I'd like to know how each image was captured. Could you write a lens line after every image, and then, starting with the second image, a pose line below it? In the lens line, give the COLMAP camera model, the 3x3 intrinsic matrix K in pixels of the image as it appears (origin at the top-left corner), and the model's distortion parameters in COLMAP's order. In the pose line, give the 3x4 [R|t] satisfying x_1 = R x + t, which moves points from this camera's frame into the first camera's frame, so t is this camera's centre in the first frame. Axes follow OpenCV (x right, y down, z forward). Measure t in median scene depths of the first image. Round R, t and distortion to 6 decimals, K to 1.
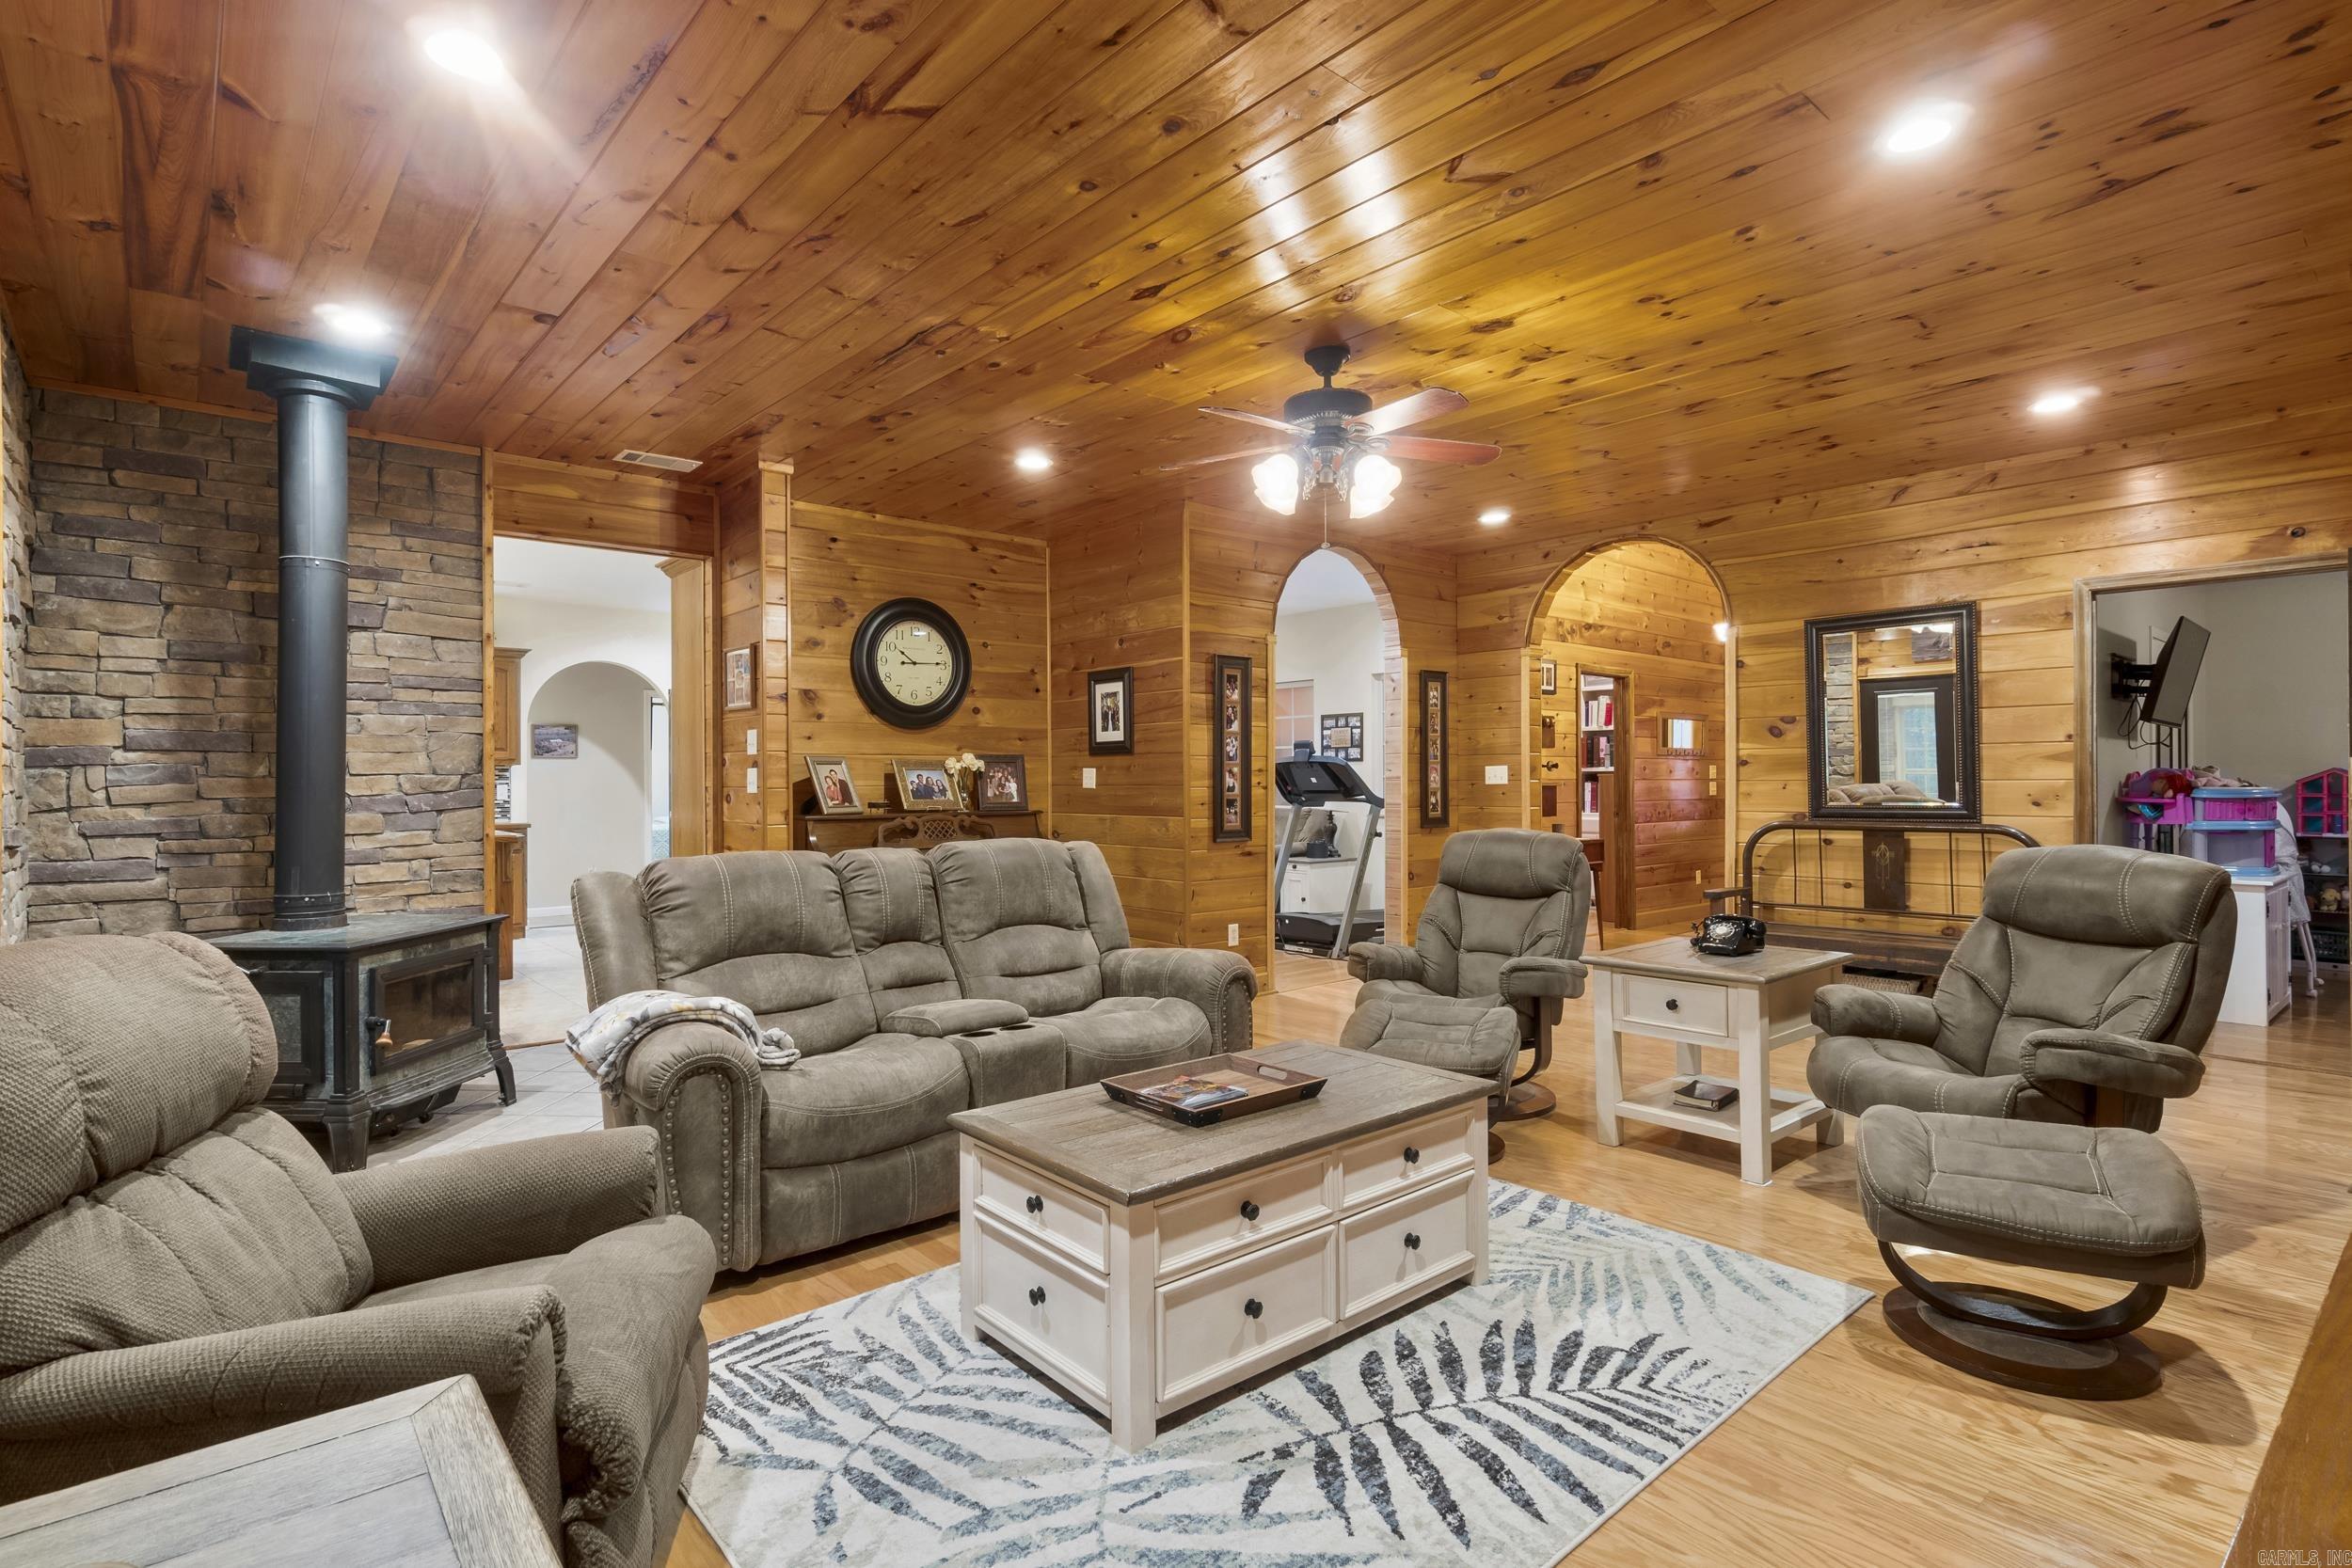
lens RADIAL K [[1170.1, 0, 1159.3], [0, 1170.1, 781.5], [0, 0, 1]] dist [0.001119, 0.000318]
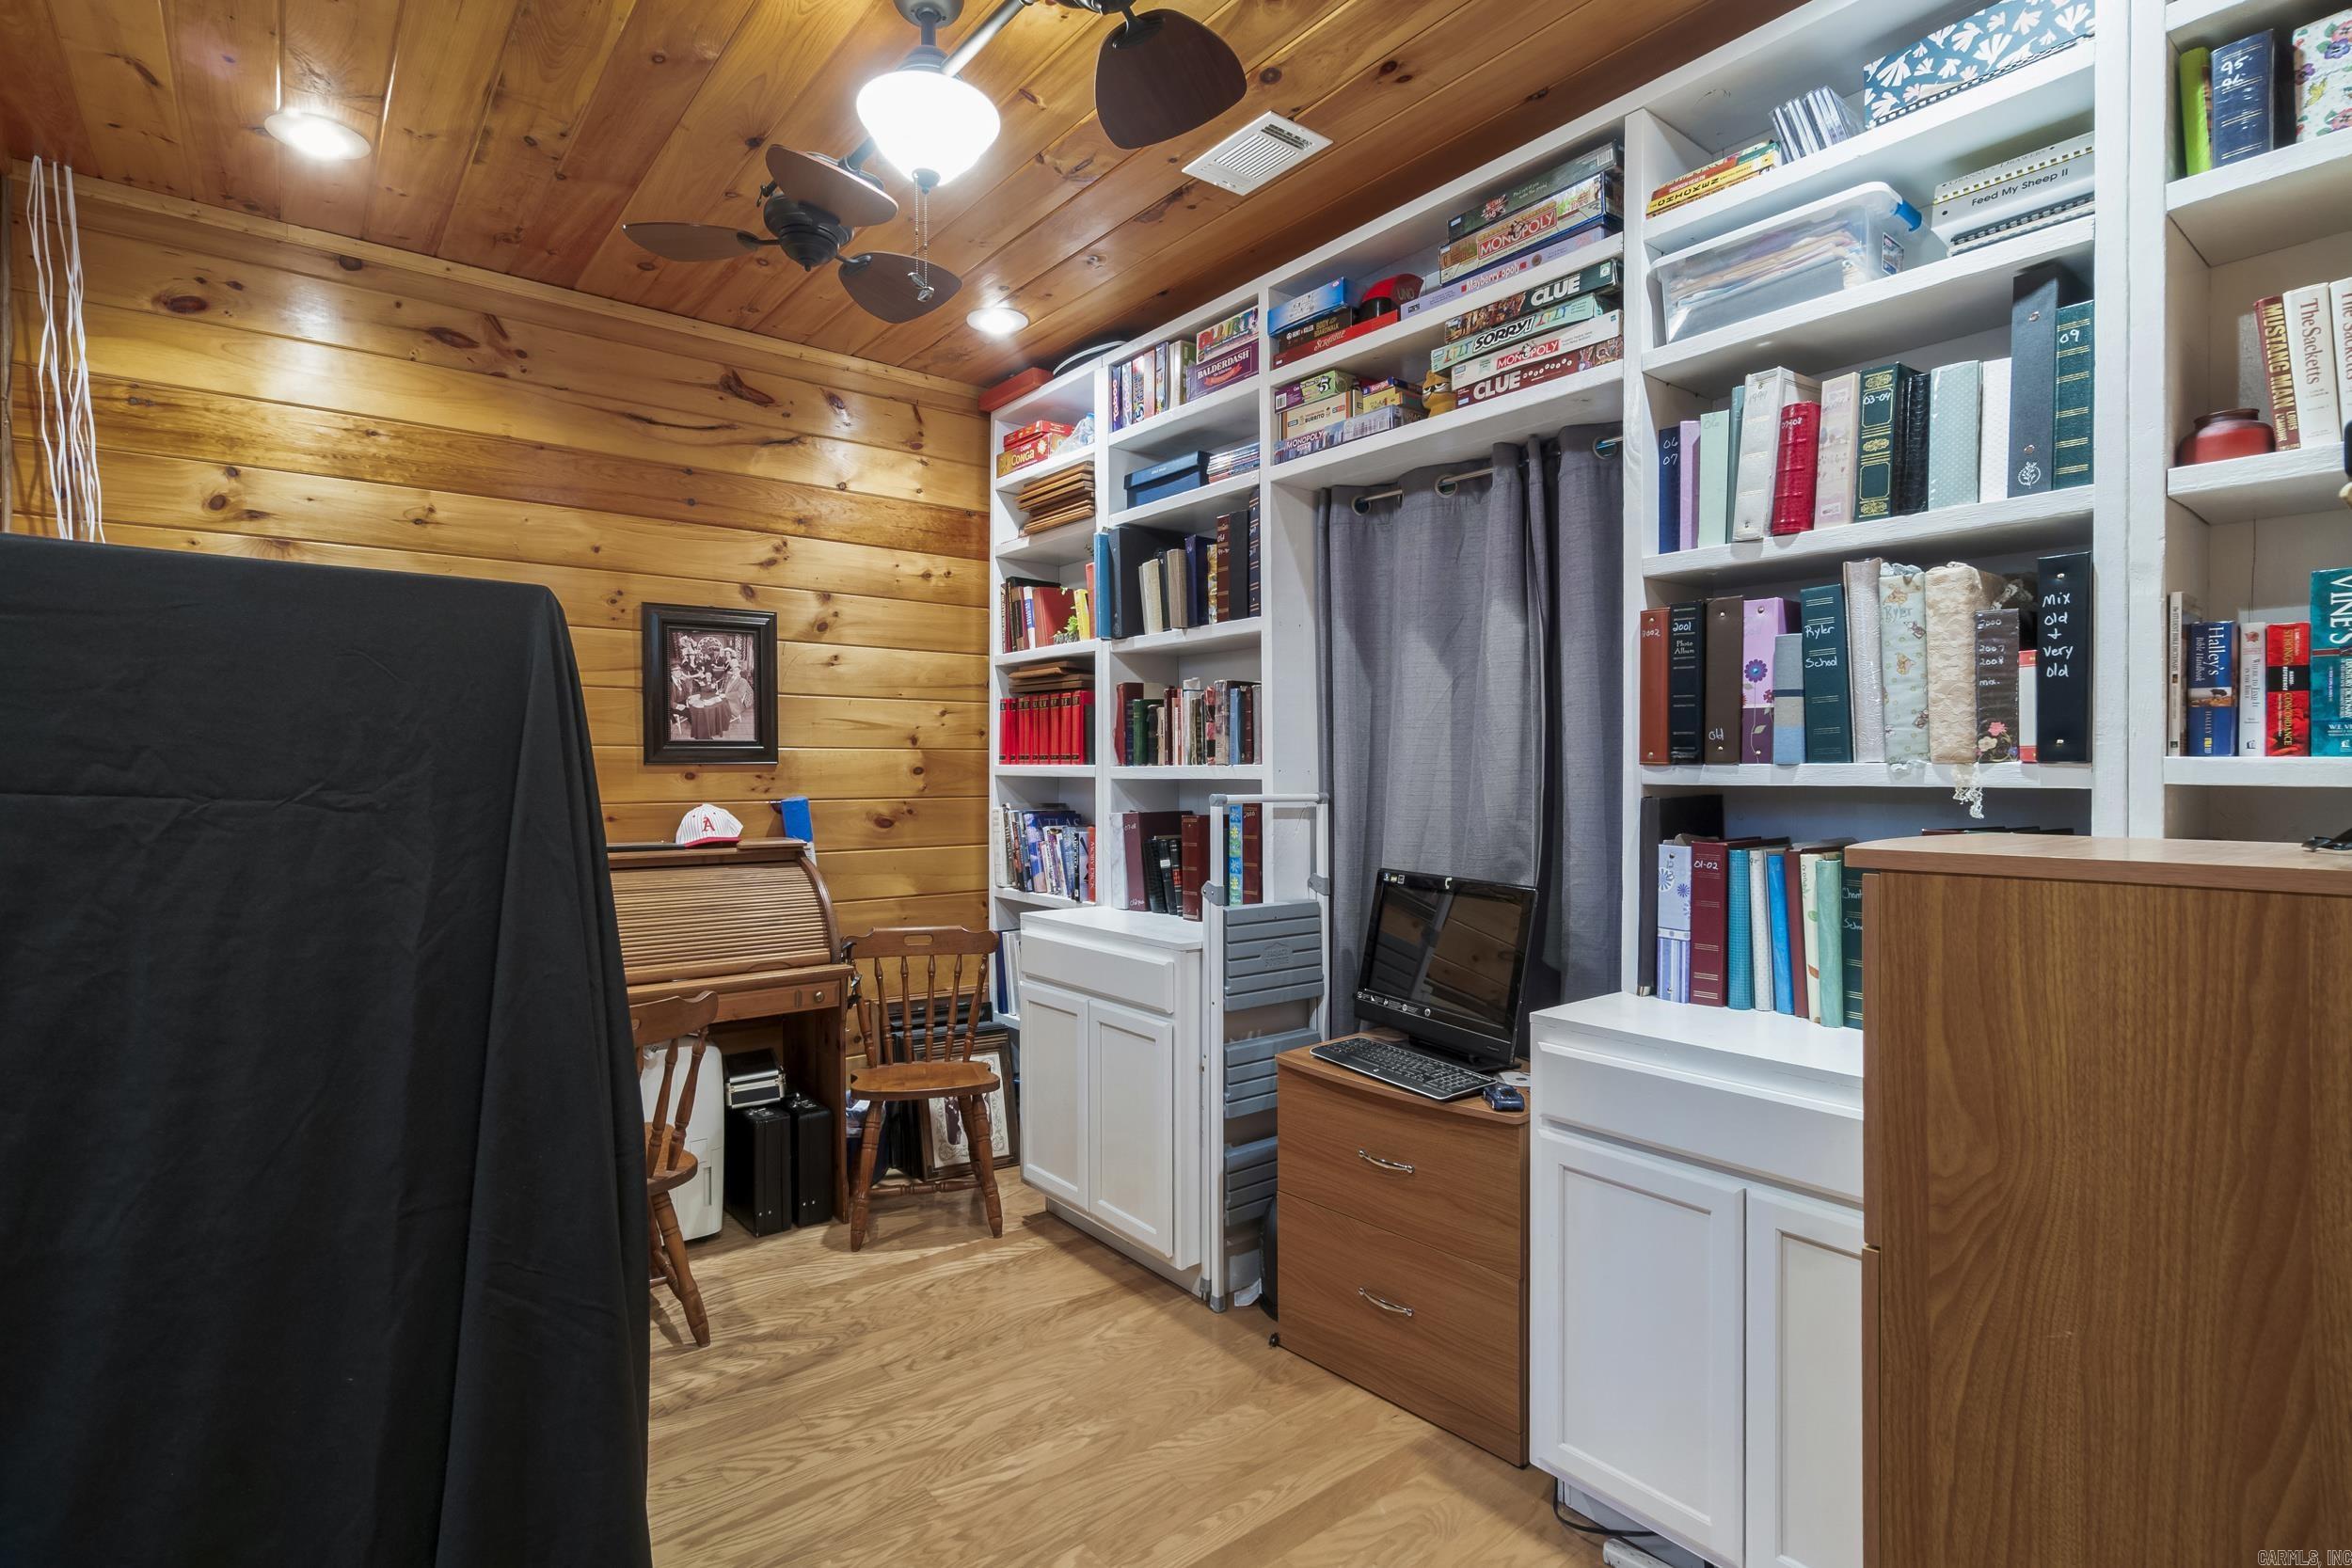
lens RADIAL K [[1121.8, 0, 1170.5], [0, 1121.8, 778.5], [0, 0, 1]] dist [-0.004689, -0.000232]
pose [[0.999477, -0.000807, -0.032337, 0.309950], [0.001100, 0.999959, 0.009022, -0.012442], [0.032329, -0.009053, 0.999436, 0.870849]]
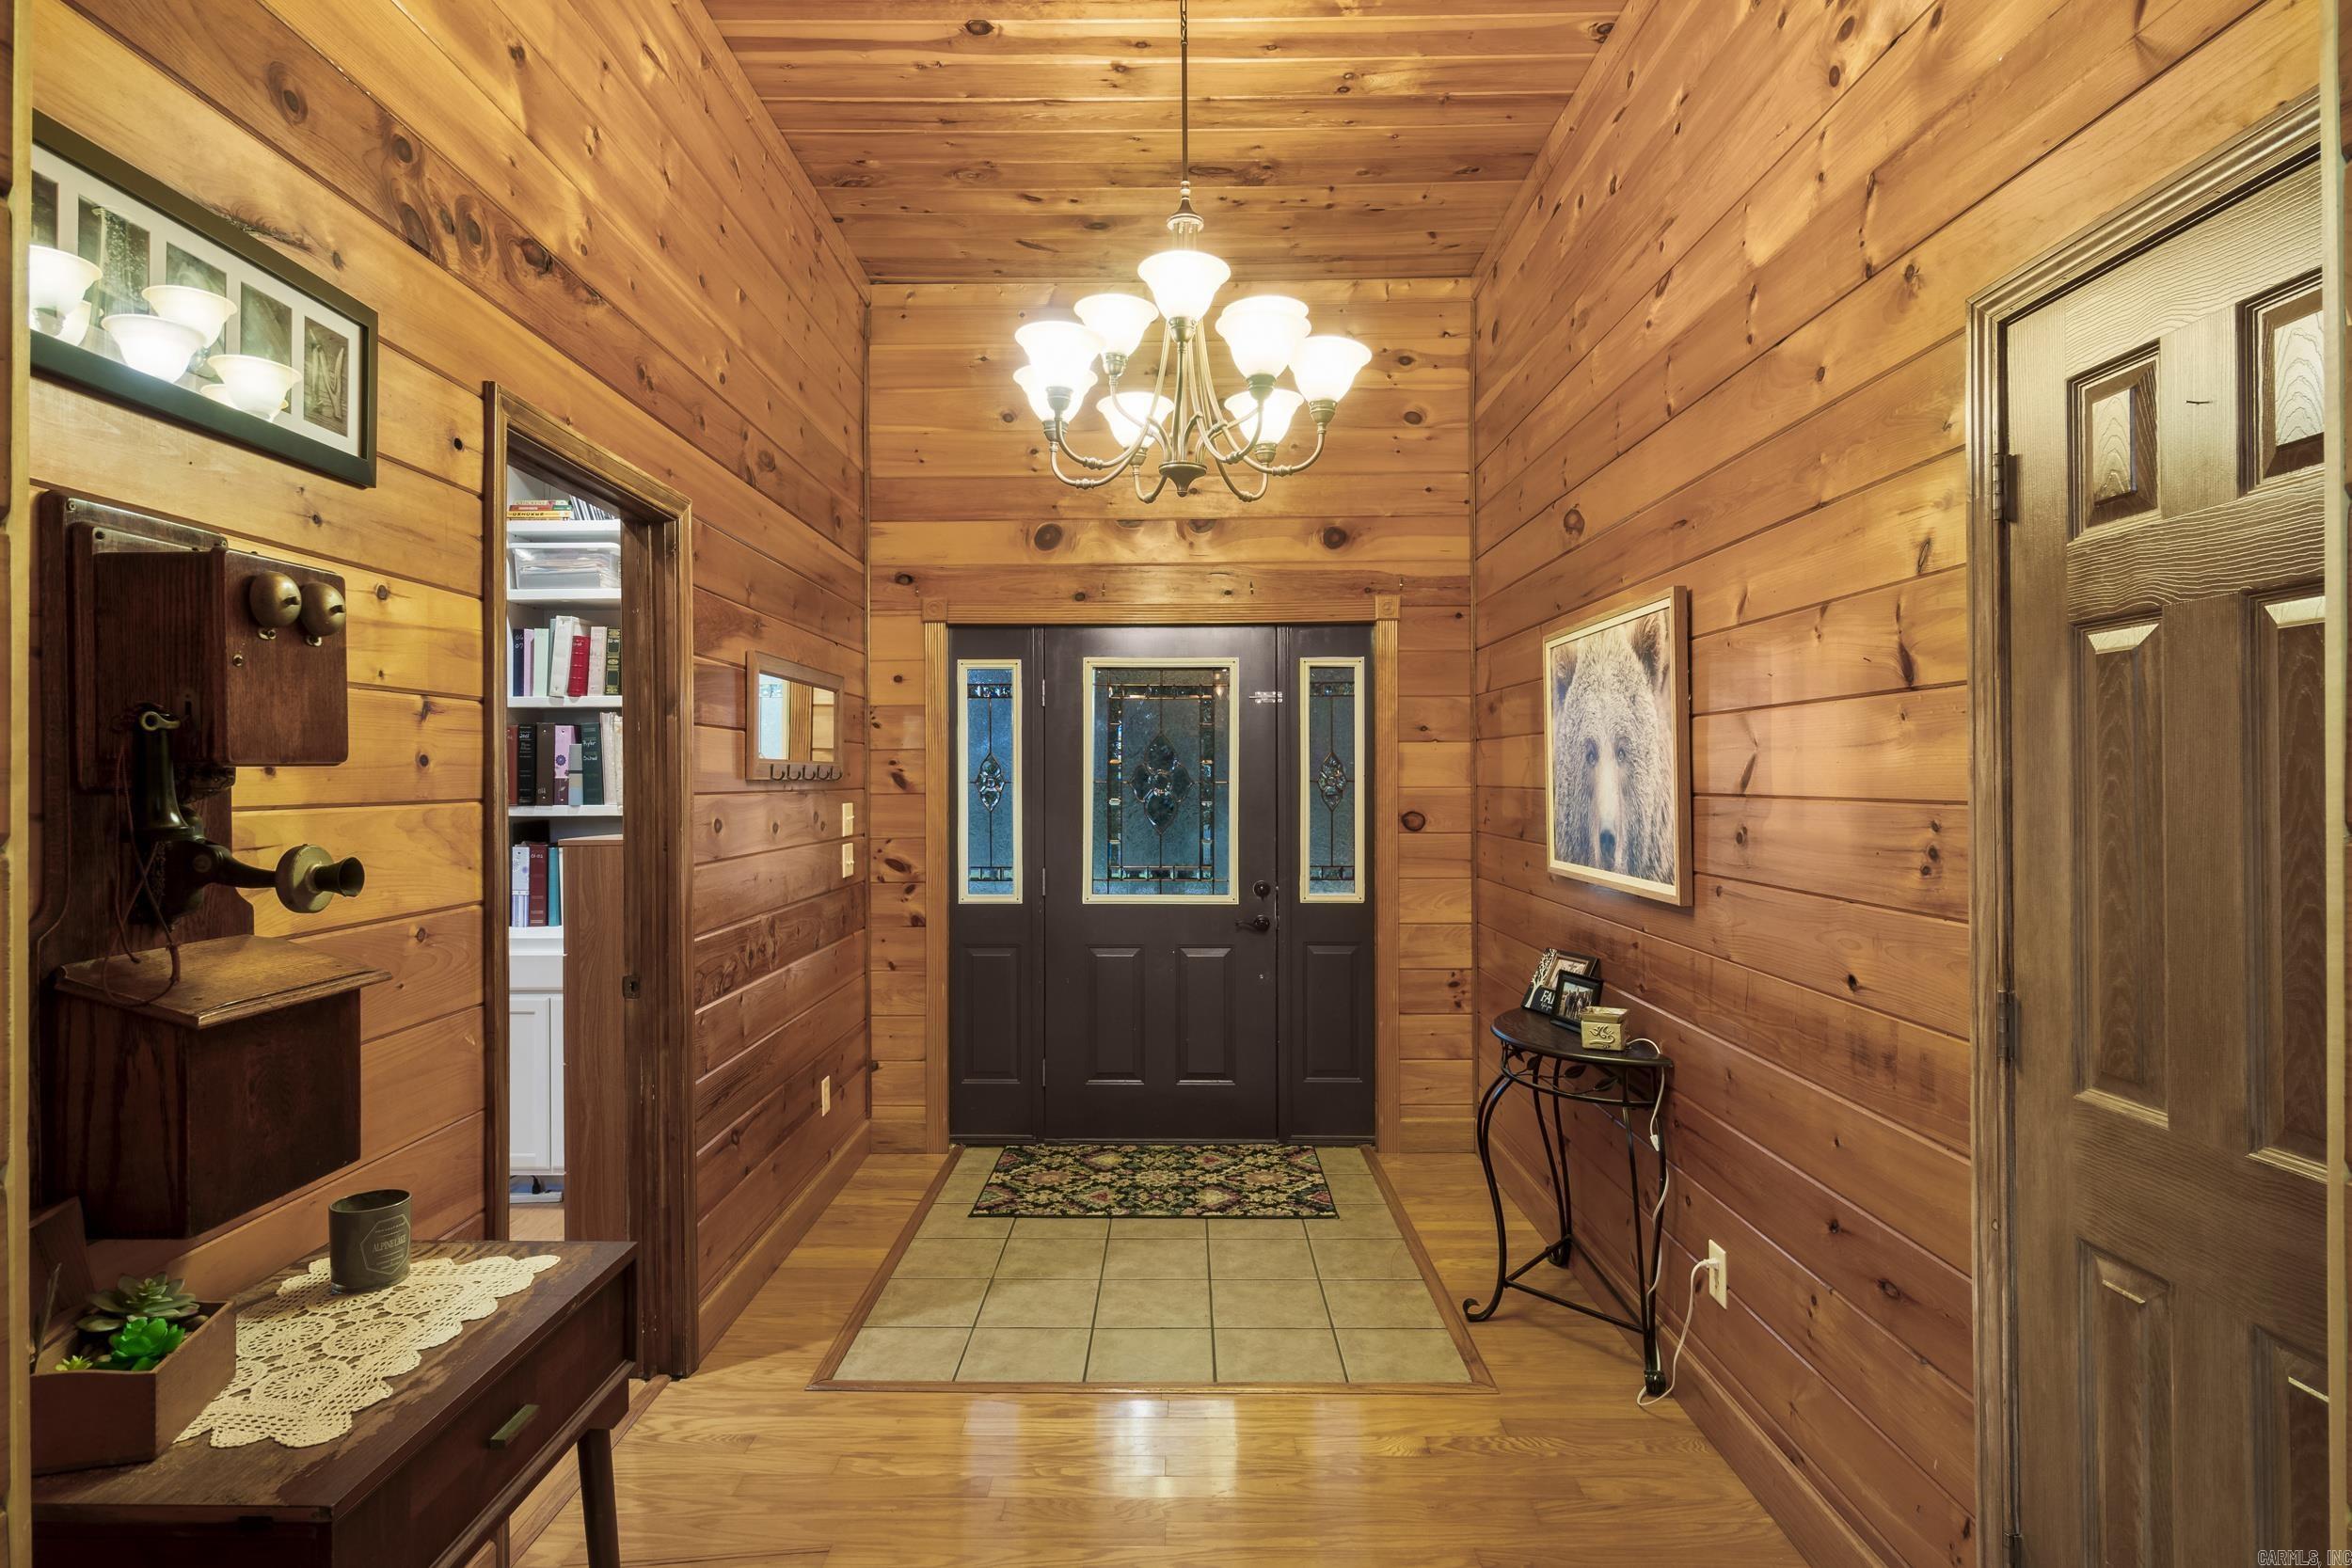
lens RADIAL K [[1215.7, 0, 1162.3], [0, 1215.7, 779.3], [0, 0, 1]] dist [-0.003859, 0.000642]
pose [[0.662499, 0.002903, 0.749057, 0.226767], [-0.001124, 0.999995, -0.002882, -0.020943], [-0.749062, 0.001068, 0.662499, 0.632480]]
